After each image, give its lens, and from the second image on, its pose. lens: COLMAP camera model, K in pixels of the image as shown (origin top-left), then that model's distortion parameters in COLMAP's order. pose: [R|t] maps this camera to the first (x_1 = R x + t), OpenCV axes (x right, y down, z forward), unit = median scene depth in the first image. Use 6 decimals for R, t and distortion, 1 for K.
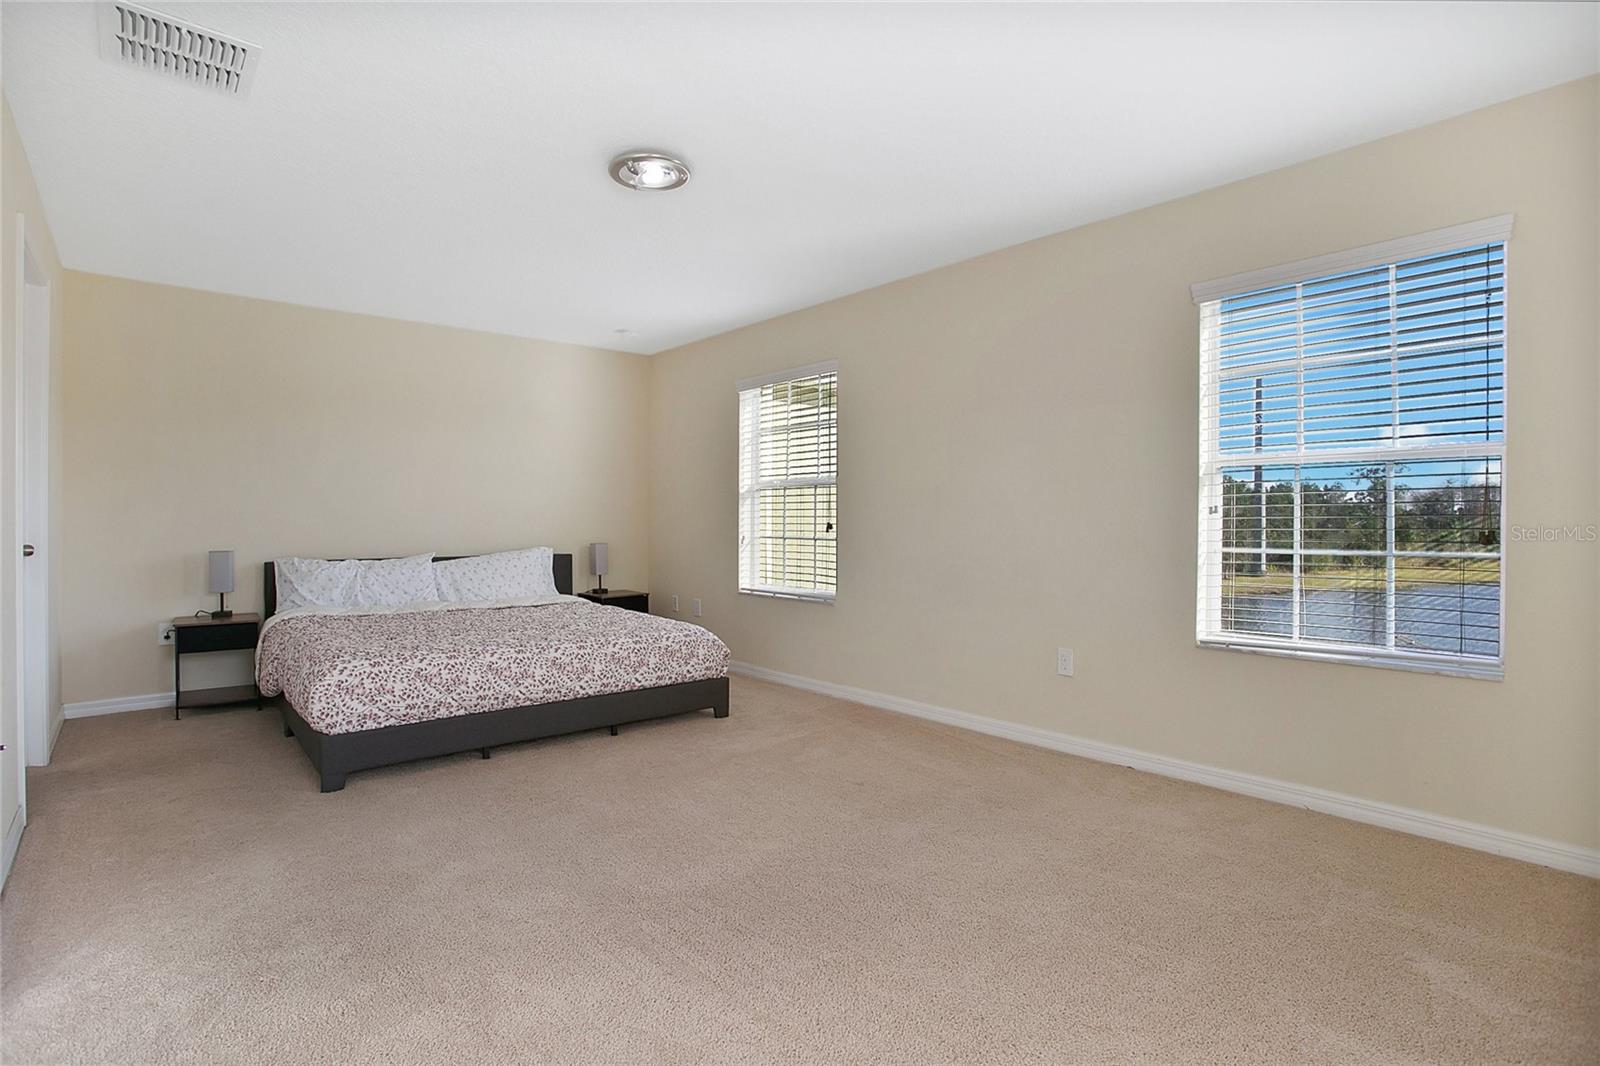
lens RADIAL K [[786.9, 0, 790.2], [0, 786.9, 530.2], [0, 0, 1]] dist [-0.043309, 0.000232]
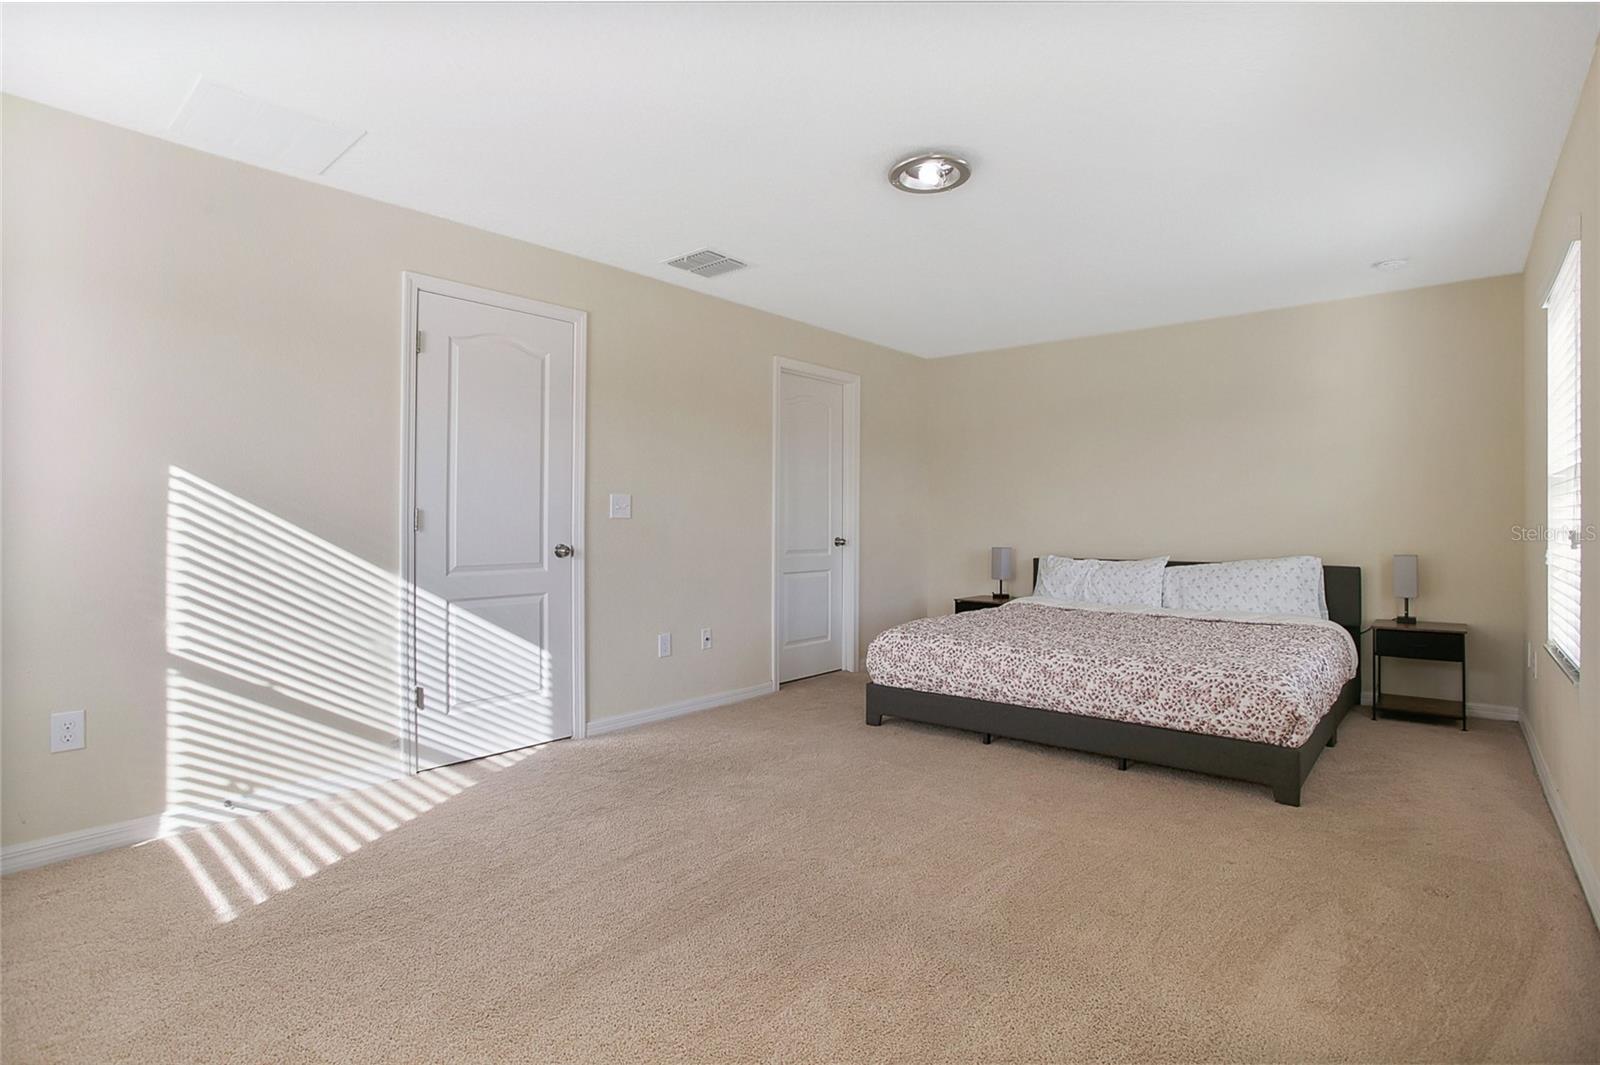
lens RADIAL K [[786.9, 0, 790.2], [0, 786.9, 529.7], [0, 0, 1]] dist [-0.043309, 0.000232]
pose [[0.161866, 0.005058, -0.986800, 0.518382], [-0.009479, 0.999949, 0.003571, -0.004886], [0.986767, 0.008775, 0.161906, 0.447616]]
